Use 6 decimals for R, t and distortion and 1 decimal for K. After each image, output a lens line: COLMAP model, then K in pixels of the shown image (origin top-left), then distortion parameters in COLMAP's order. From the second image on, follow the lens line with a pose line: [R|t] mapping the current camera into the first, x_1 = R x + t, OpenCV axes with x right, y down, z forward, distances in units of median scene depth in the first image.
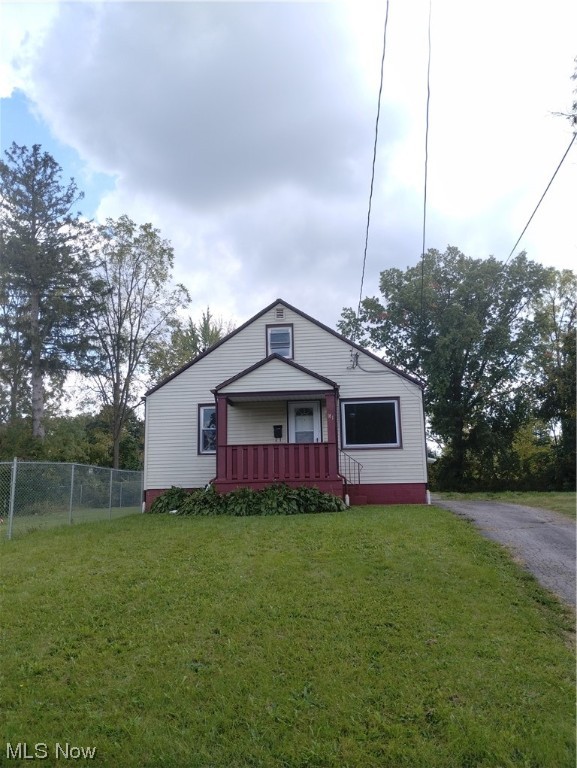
lens RADIAL K [[654.8, 0, 288.5], [0, 654.8, 384.0], [0, 0, 1]] dist [0.057934, -0.000714]
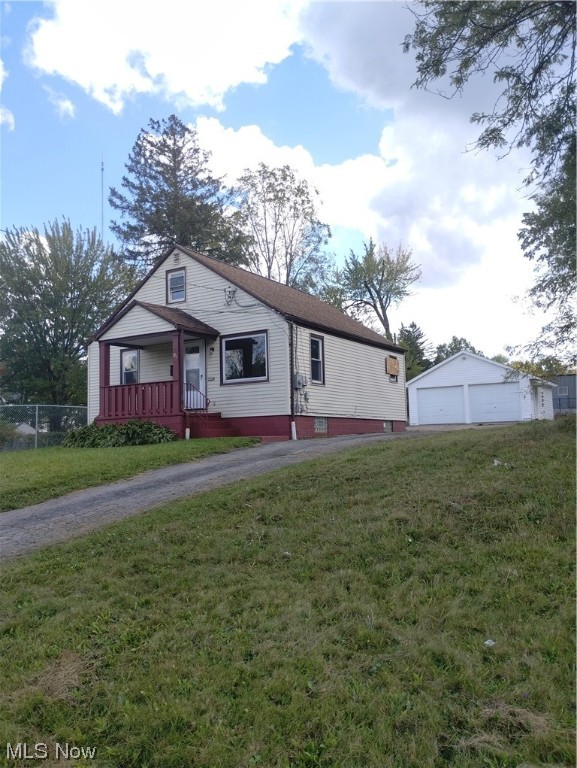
lens RADIAL K [[654.8, 0, 288.5], [0, 654.8, 384.0], [0, 0, 1]] dist [0.057934, -0.000714]
pose [[0.867715, -0.031806, -0.496044, 0.297474], [0.085829, 0.992548, 0.086498, 0.007880], [0.489596, -0.117631, 0.863979, 0.065566]]
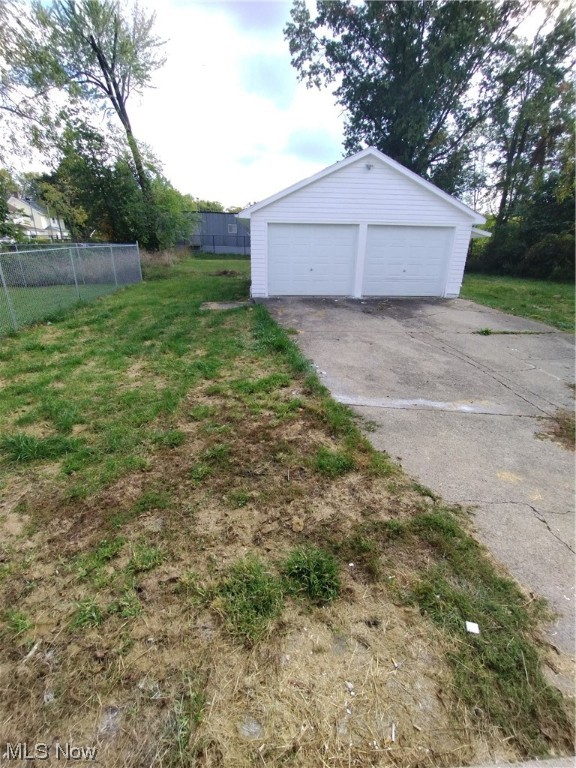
lens RADIAL K [[349.5, 0, 288.0], [0, 349.5, 384.0], [0, 0, 1]] dist [-0.001024, -0.000356]
pose [[0.995064, 0.019431, 0.097318, 0.057695], [-0.067240, 0.853243, 0.517160, 0.061950], [-0.072988, -0.521151, 0.850338, 0.539973]]
